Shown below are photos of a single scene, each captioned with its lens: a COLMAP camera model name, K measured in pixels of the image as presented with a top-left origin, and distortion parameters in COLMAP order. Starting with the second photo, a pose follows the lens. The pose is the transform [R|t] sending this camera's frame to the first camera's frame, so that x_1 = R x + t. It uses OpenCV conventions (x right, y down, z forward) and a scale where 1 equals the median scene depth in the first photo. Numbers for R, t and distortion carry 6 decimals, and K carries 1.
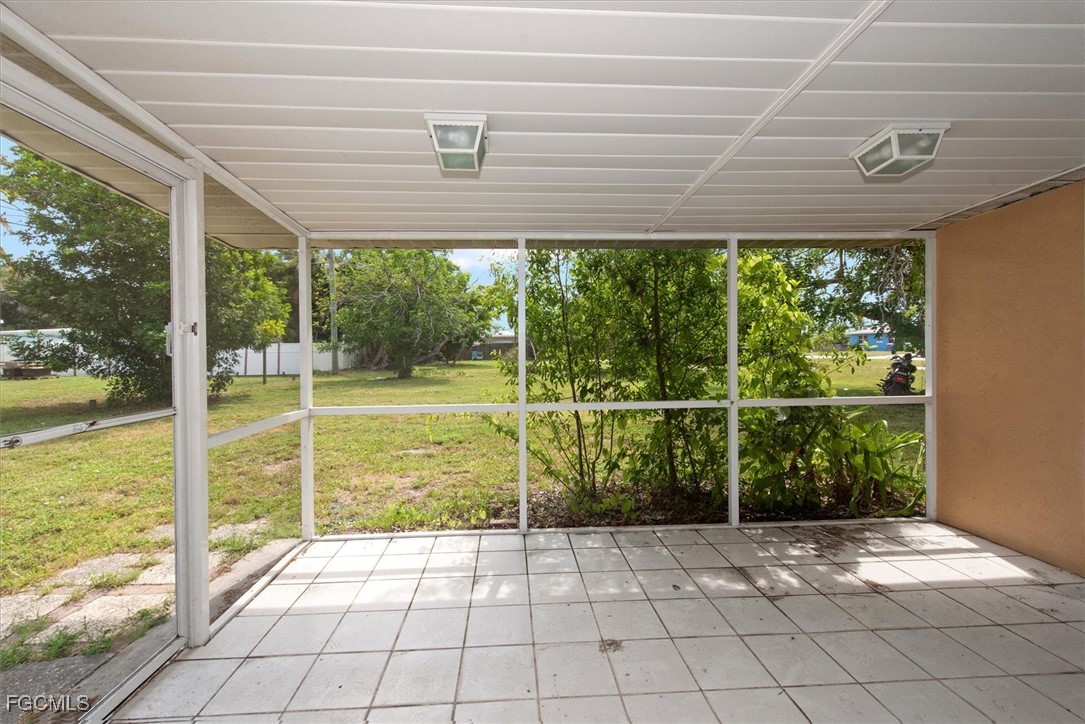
lens RADIAL K [[438.8, 0, 533.9], [0, 438.8, 355.6], [0, 0, 1]] dist [0.001647, 0.000146]
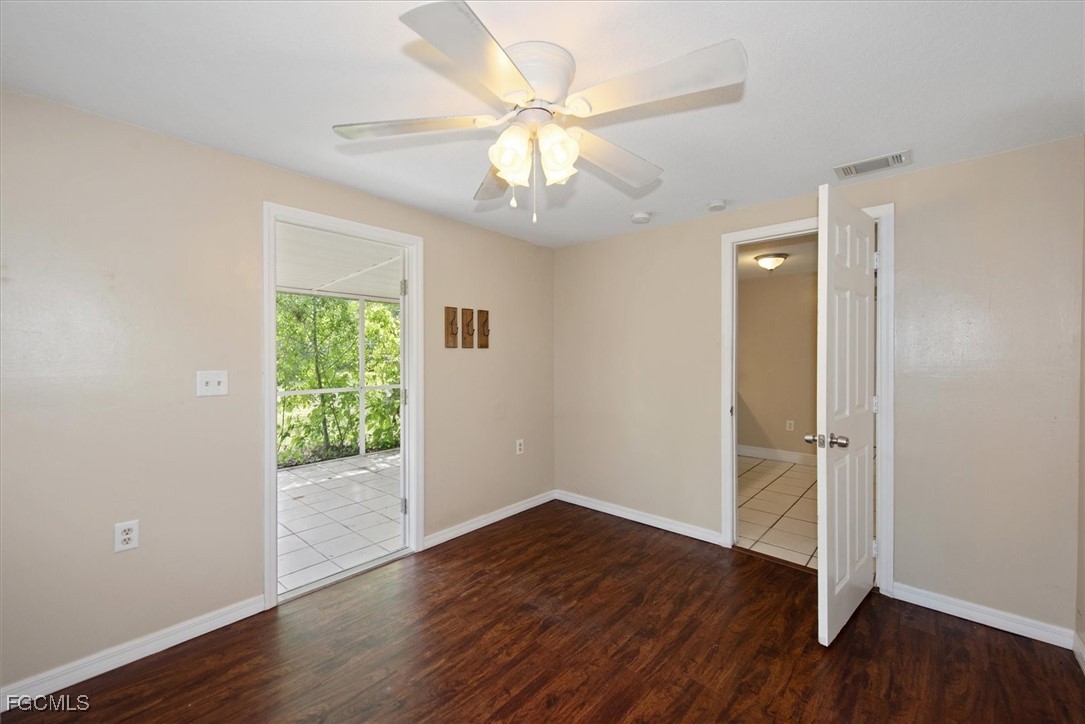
lens RADIAL K [[438.8, 0, 543.8], [0, 438.8, 359.3], [0, 0, 1]] dist [0.001647, 0.000146]
pose [[0.709633, 0.004524, 0.704557, -0.253809], [0.001945, 0.999963, -0.008379, 0.003040], [-0.704569, 0.007316, 0.709598, -0.706694]]
